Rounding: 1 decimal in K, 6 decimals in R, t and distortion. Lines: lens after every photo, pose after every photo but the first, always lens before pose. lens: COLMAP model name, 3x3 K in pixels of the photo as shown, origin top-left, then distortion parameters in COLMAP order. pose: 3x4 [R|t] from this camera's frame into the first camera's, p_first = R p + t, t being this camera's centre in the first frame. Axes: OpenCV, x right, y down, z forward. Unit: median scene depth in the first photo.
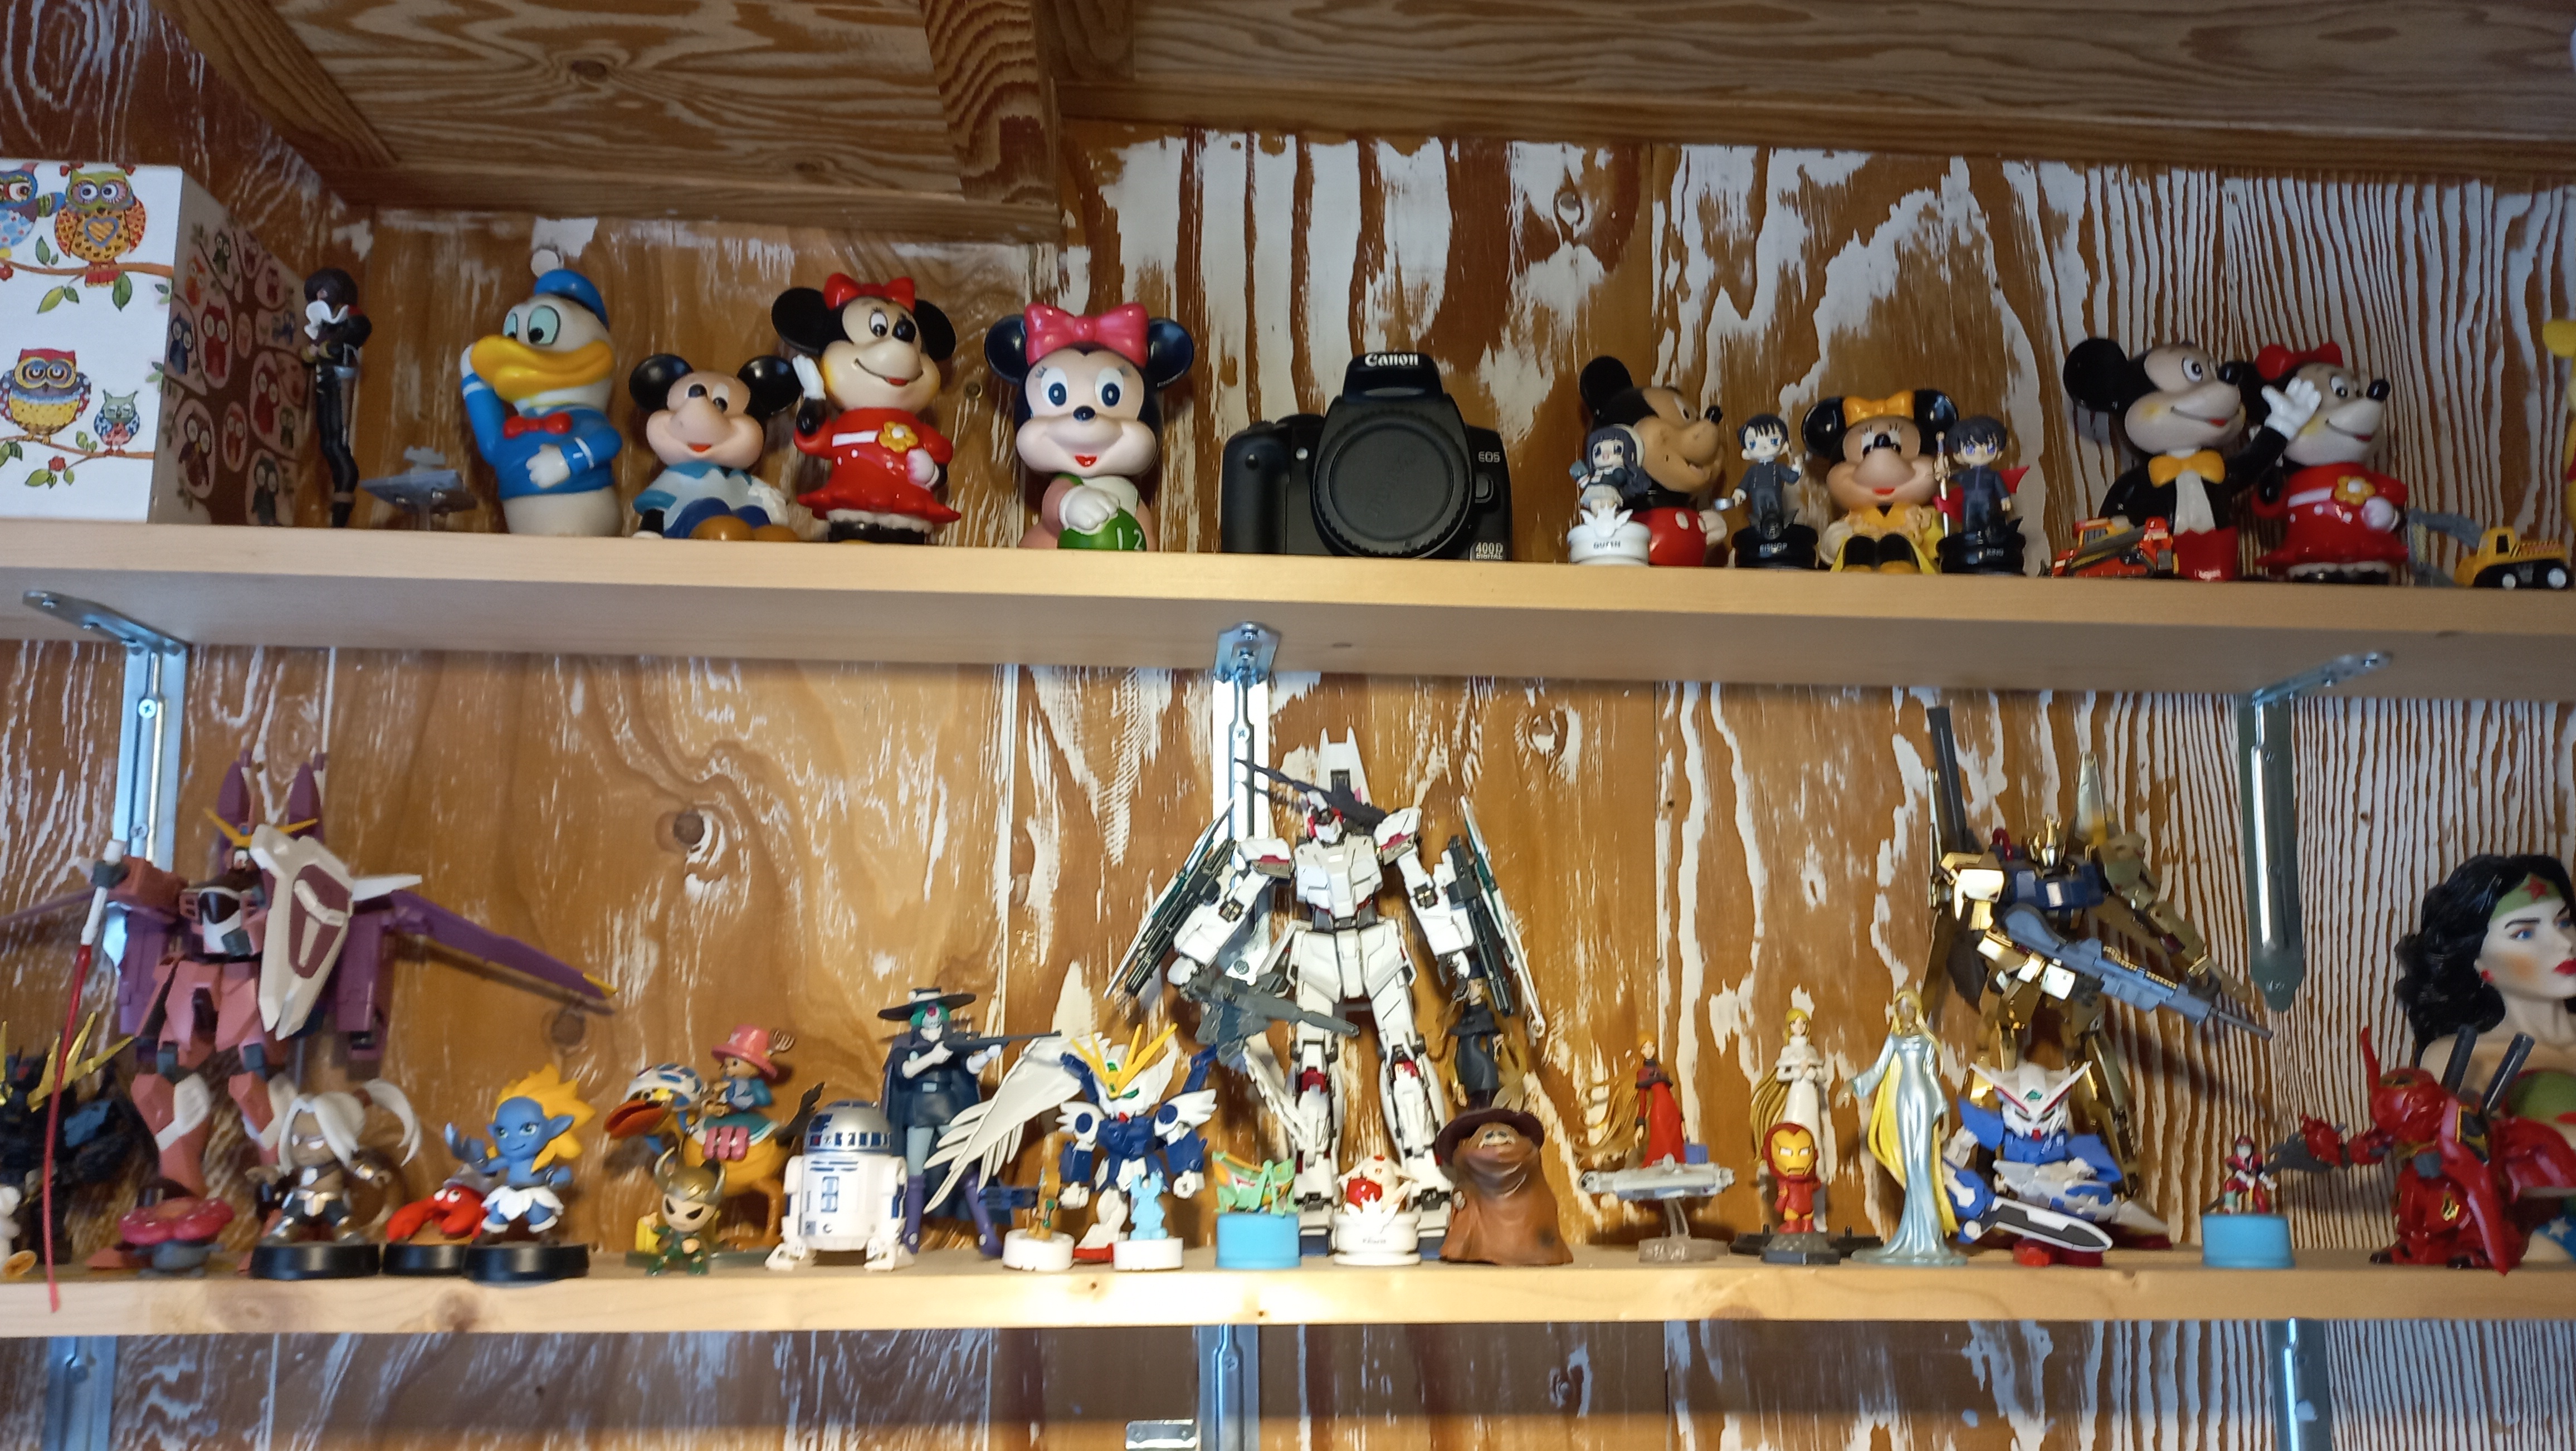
lens RADIAL K [[1998.6, 0, 1288.0], [0, 1998.6, 725.5], [0, 0, 1]] dist [0.071022, -0.106998]
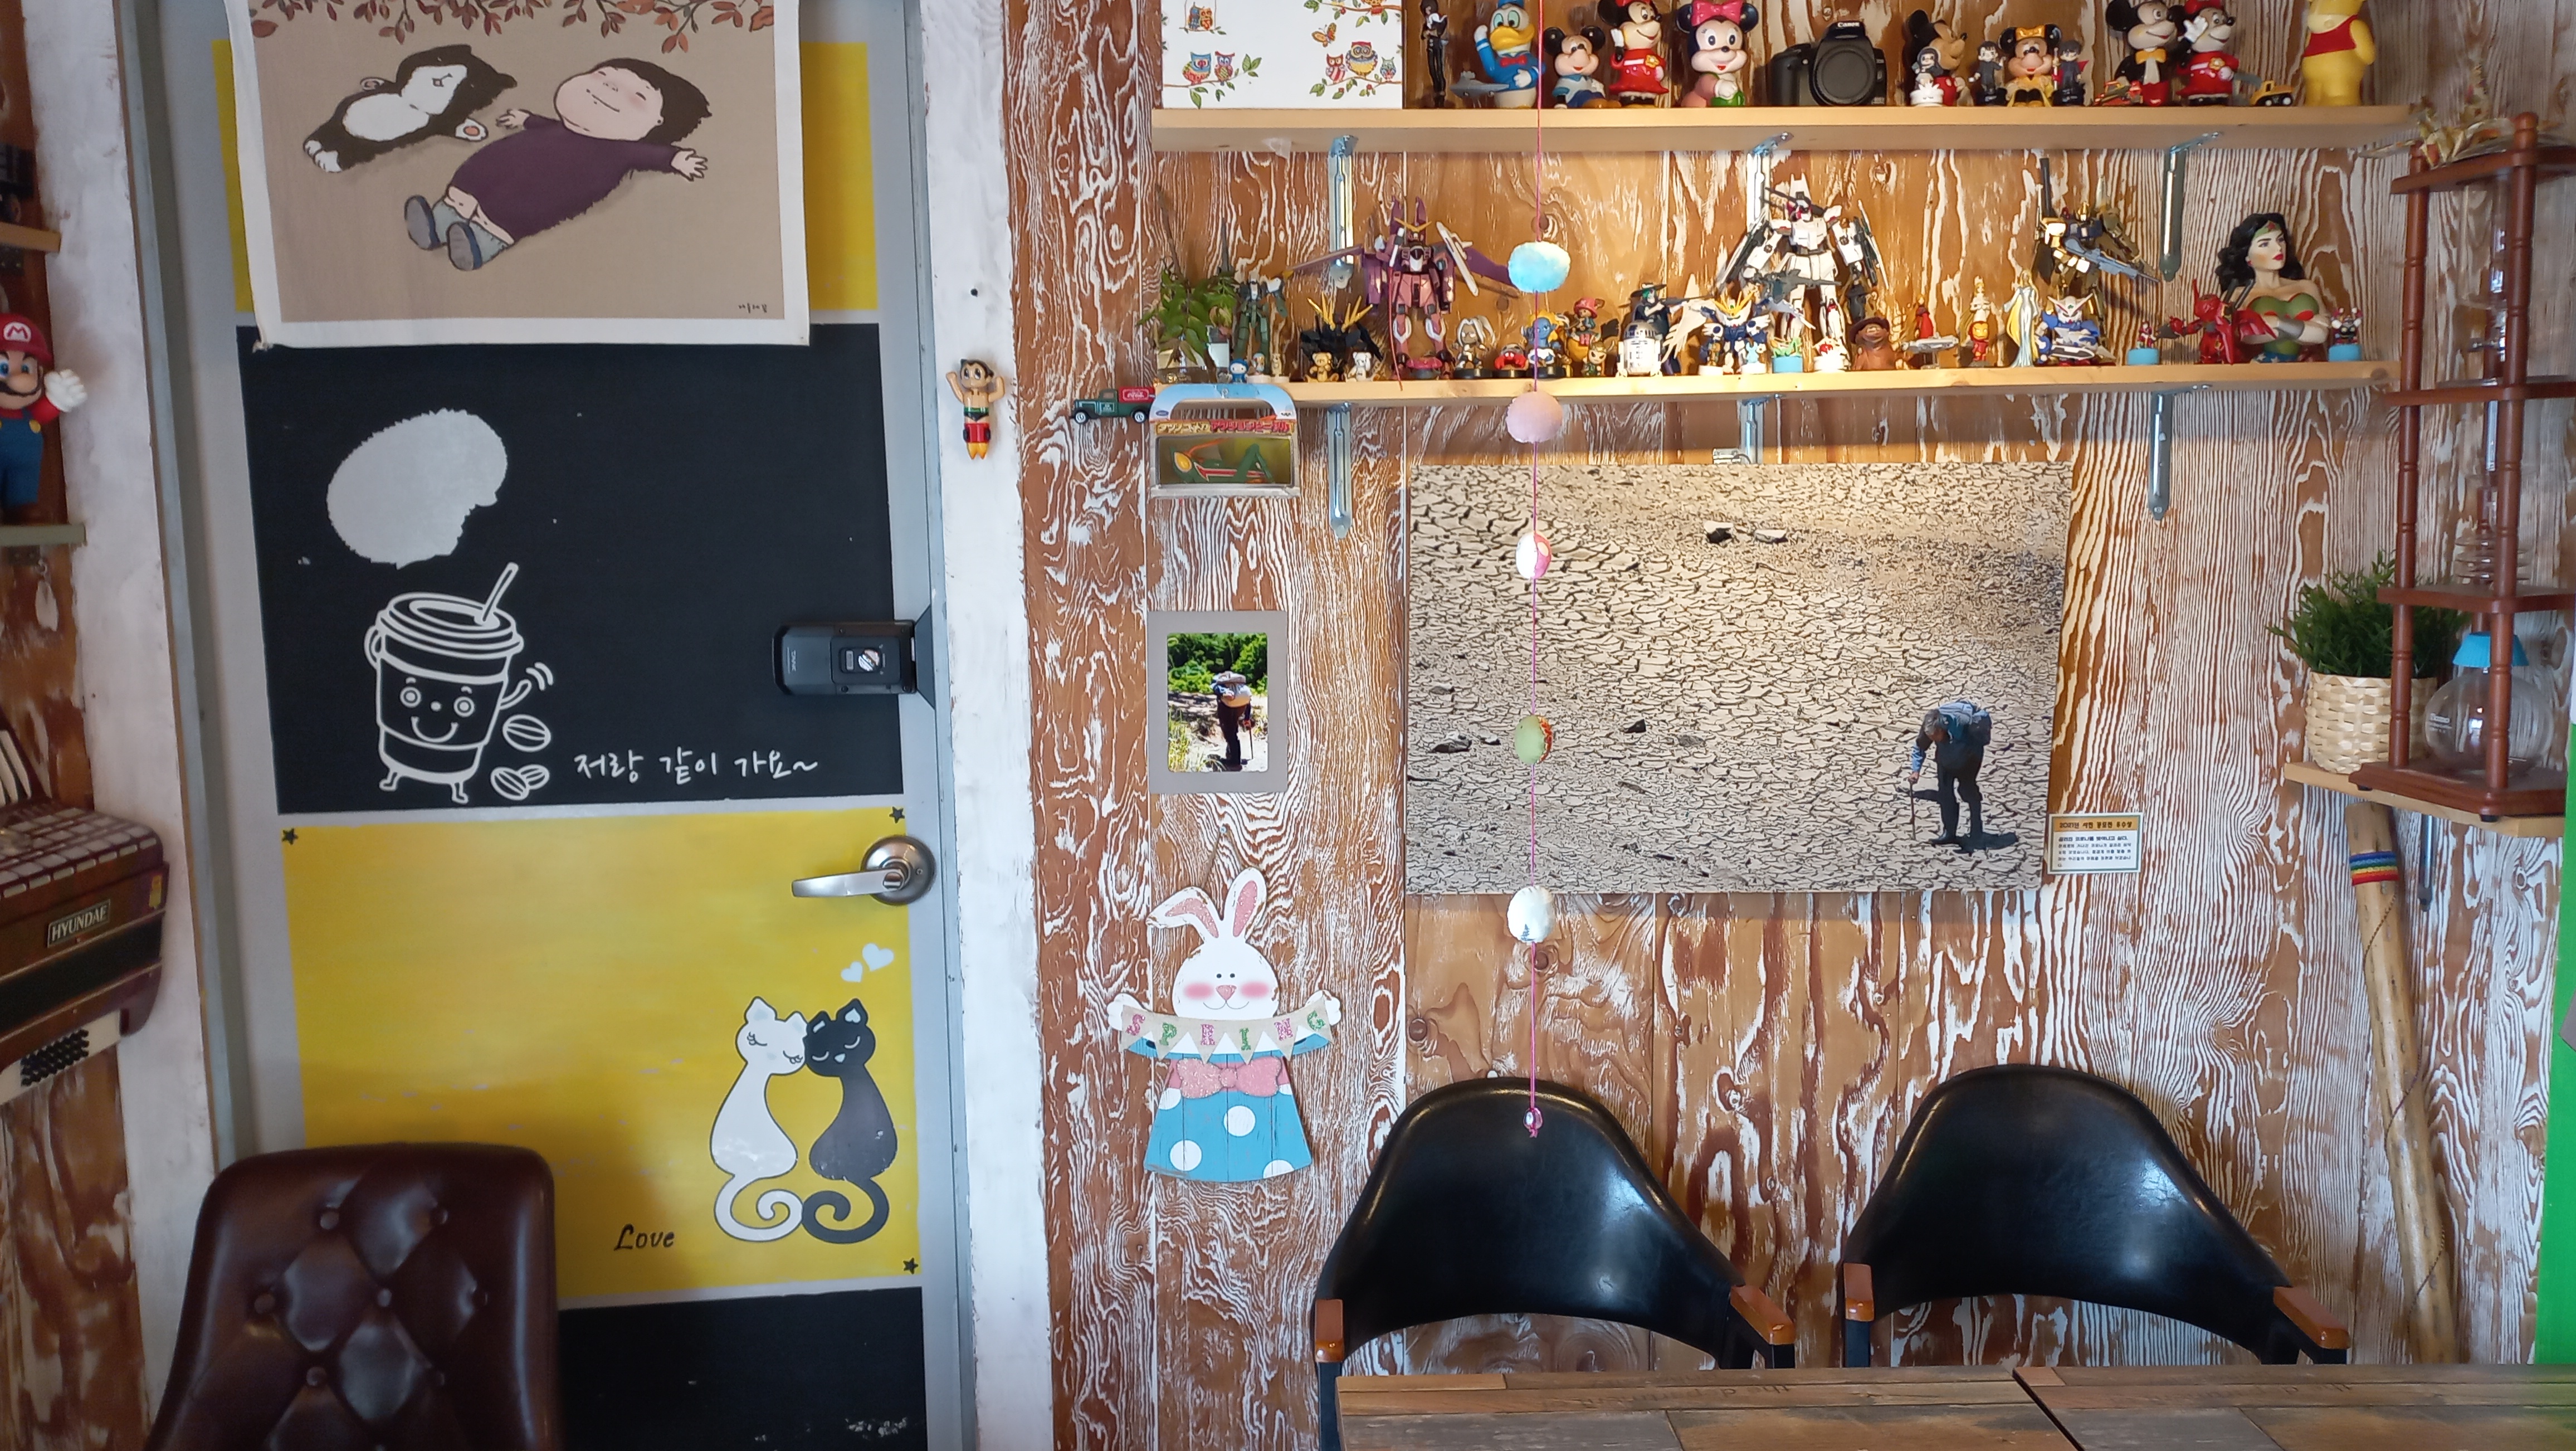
lens RADIAL K [[1981.6, 0, 1297.9], [0, 1981.6, 736.8], [0, 0, 1]] dist [0.108848, -0.203547]
pose [[0.999684, -0.024697, 0.004598, -0.643143], [0.022468, 0.960862, 0.276114, -0.029127], [-0.011237, -0.275924, 0.961114, -1.612562]]
